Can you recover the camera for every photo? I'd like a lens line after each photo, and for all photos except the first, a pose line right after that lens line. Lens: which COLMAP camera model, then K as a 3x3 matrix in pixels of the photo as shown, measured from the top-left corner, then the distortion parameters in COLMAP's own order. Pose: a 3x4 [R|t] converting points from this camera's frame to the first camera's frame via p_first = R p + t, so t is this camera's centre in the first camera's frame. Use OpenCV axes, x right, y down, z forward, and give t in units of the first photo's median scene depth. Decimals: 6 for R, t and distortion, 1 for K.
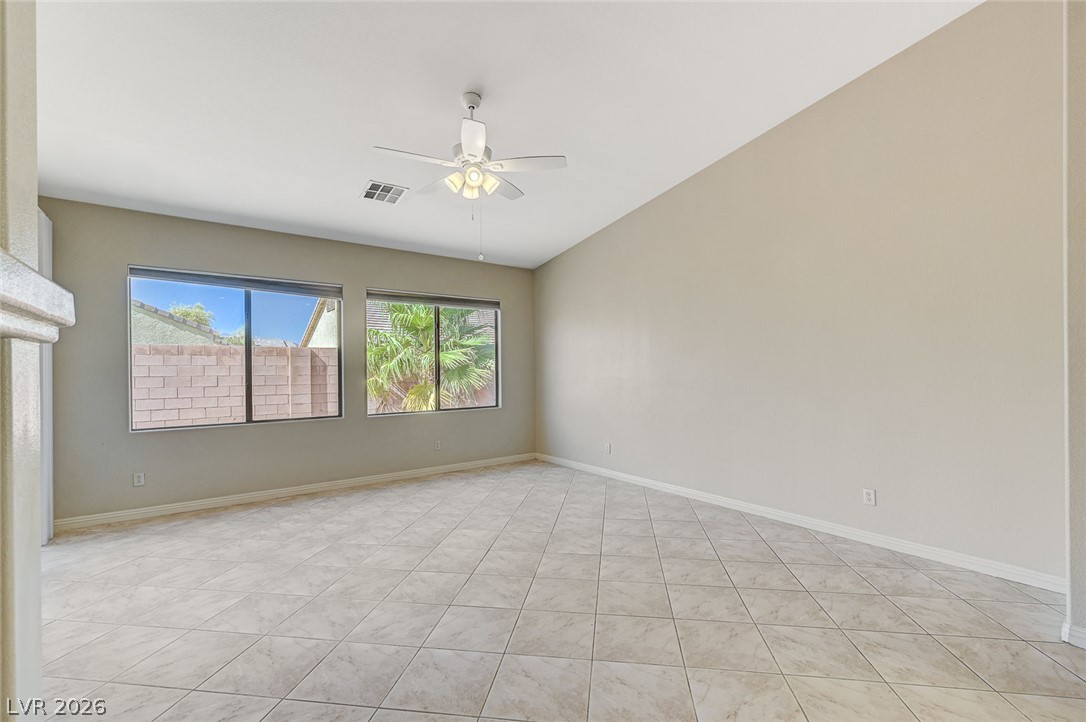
lens RADIAL K [[467.7, 0, 551.8], [0, 467.7, 359.3], [0, 0, 1]] dist [0.003776, 0.000251]
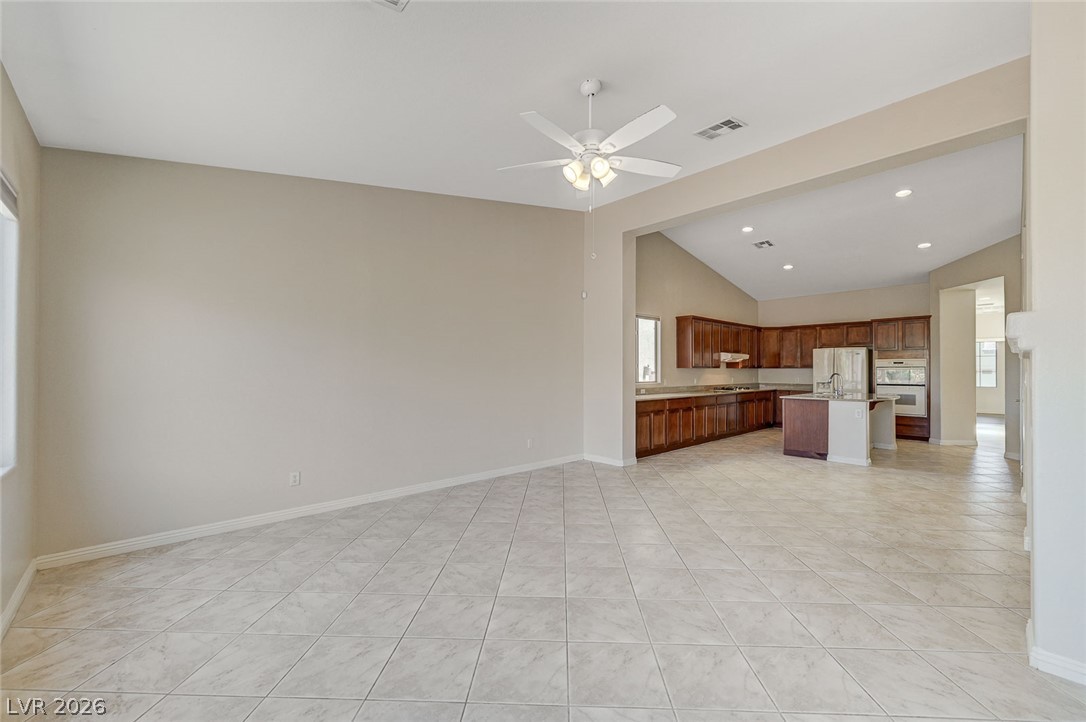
lens RADIAL K [[434.2, 0, 546.9], [0, 434.2, 363.2], [0, 0, 1]] dist [0.006028, 0.000528]
pose [[-0.098140, 0.027377, 0.994796, -0.983586], [-0.023209, 0.999287, -0.029790, 0.037485], [-0.994902, -0.026012, -0.097435, 1.126851]]
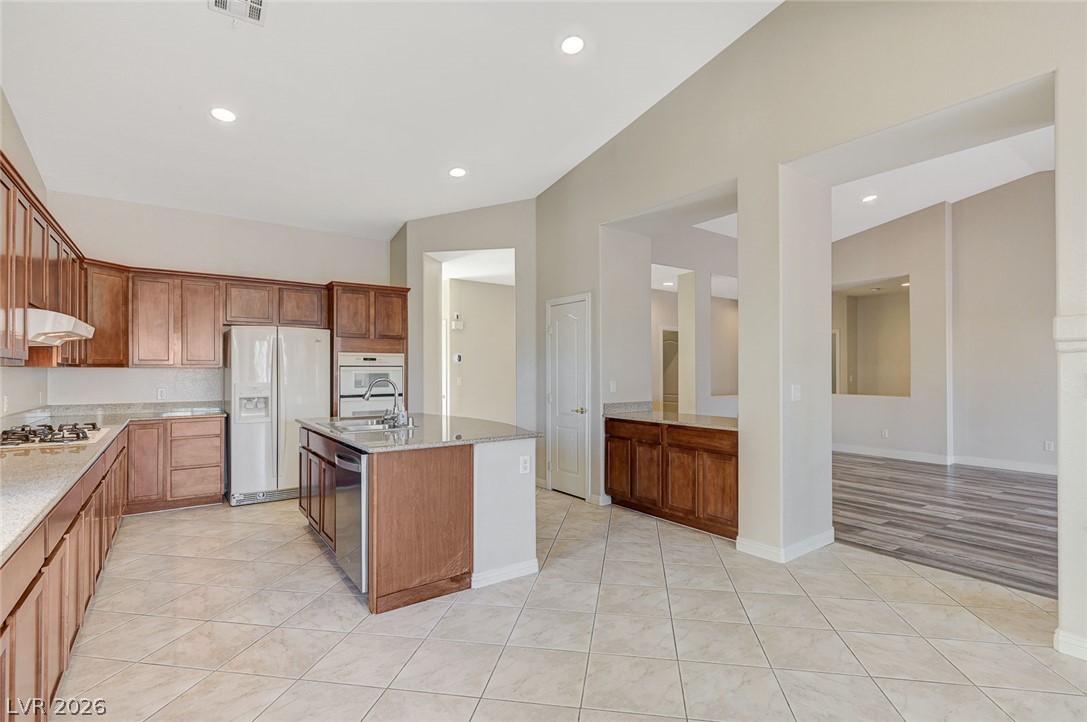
lens RADIAL K [[519.2, 0, 552.6], [0, 519.2, 370.5], [0, 0, 1]] dist [-0.001687, -0.000168]
pose [[-0.999602, 0.012660, 0.025195, 0.588576], [0.012053, 0.999637, -0.024086, 0.005723], [-0.025491, -0.023772, -0.999392, 0.676228]]
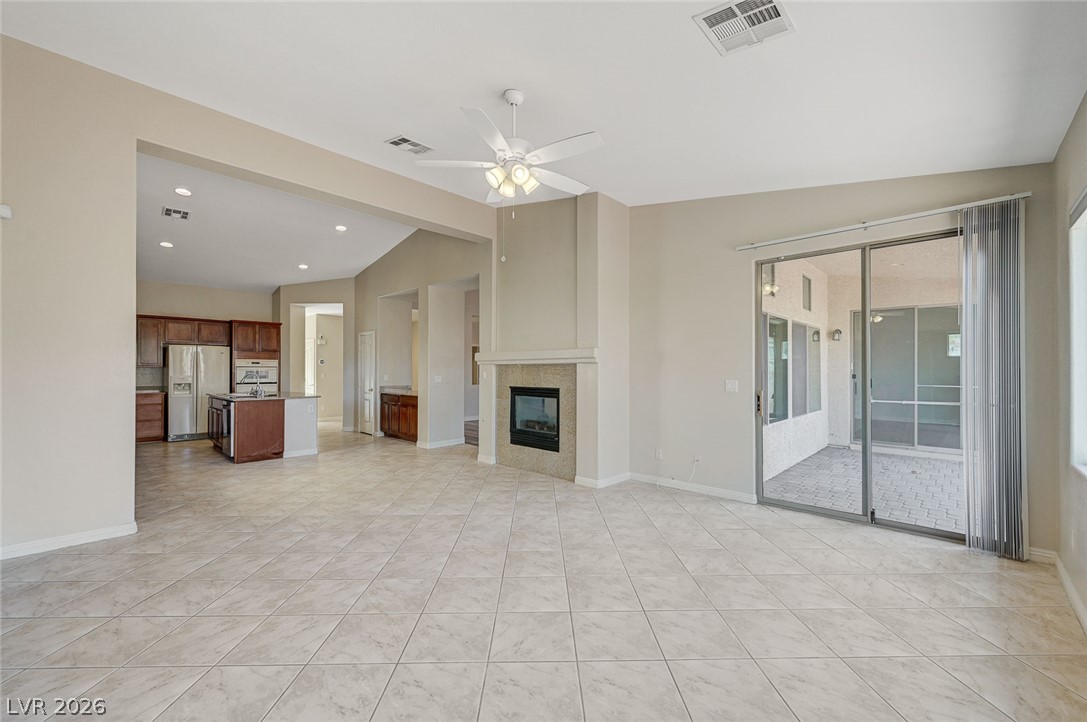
lens RADIAL K [[434.6, 0, 543.5], [0, 434.6, 370.5], [0, 0, 1]] dist [0.006028, 0.000528]
pose [[-0.989025, 0.007656, -0.147550, -0.093117], [0.010862, 0.999722, -0.020936, 0.038507], [0.147348, -0.022309, -0.988833, 1.820598]]
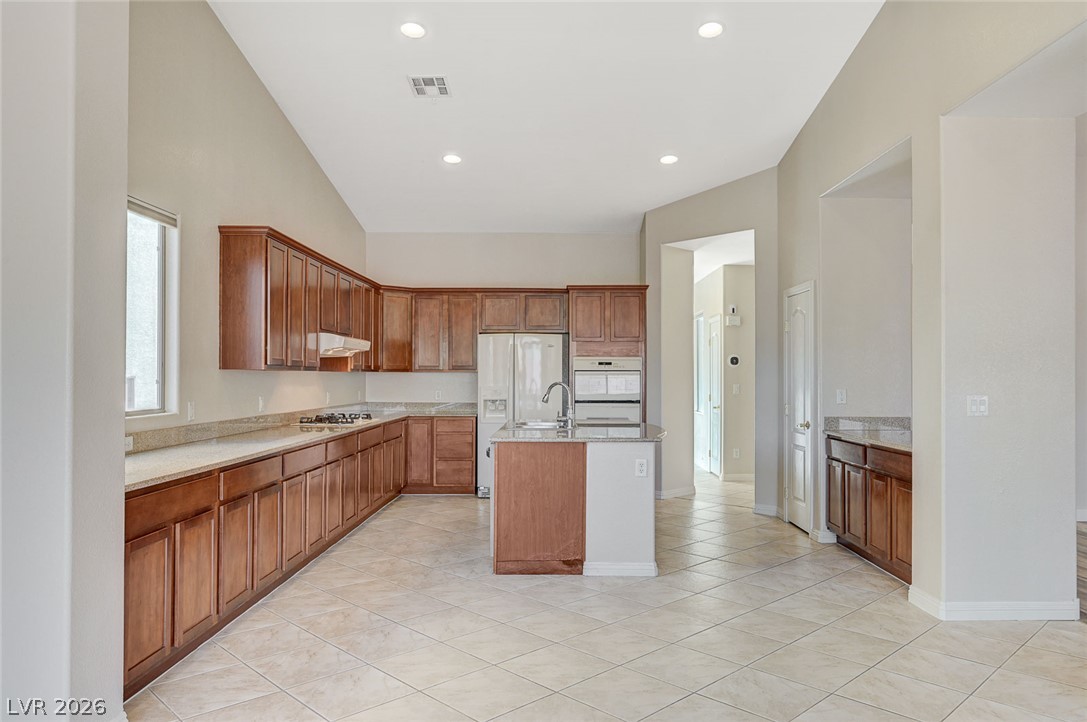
lens RADIAL K [[741.6, 0, 550.7], [0, 741.6, 370.0], [0, 0, 1]] dist [-0.006478, -0.006559]
pose [[-0.791107, 0.014123, 0.611515, -0.076560], [-0.008628, 0.999376, -0.034243, 0.022176], [-0.611617, -0.032366, -0.790491, 0.935010]]
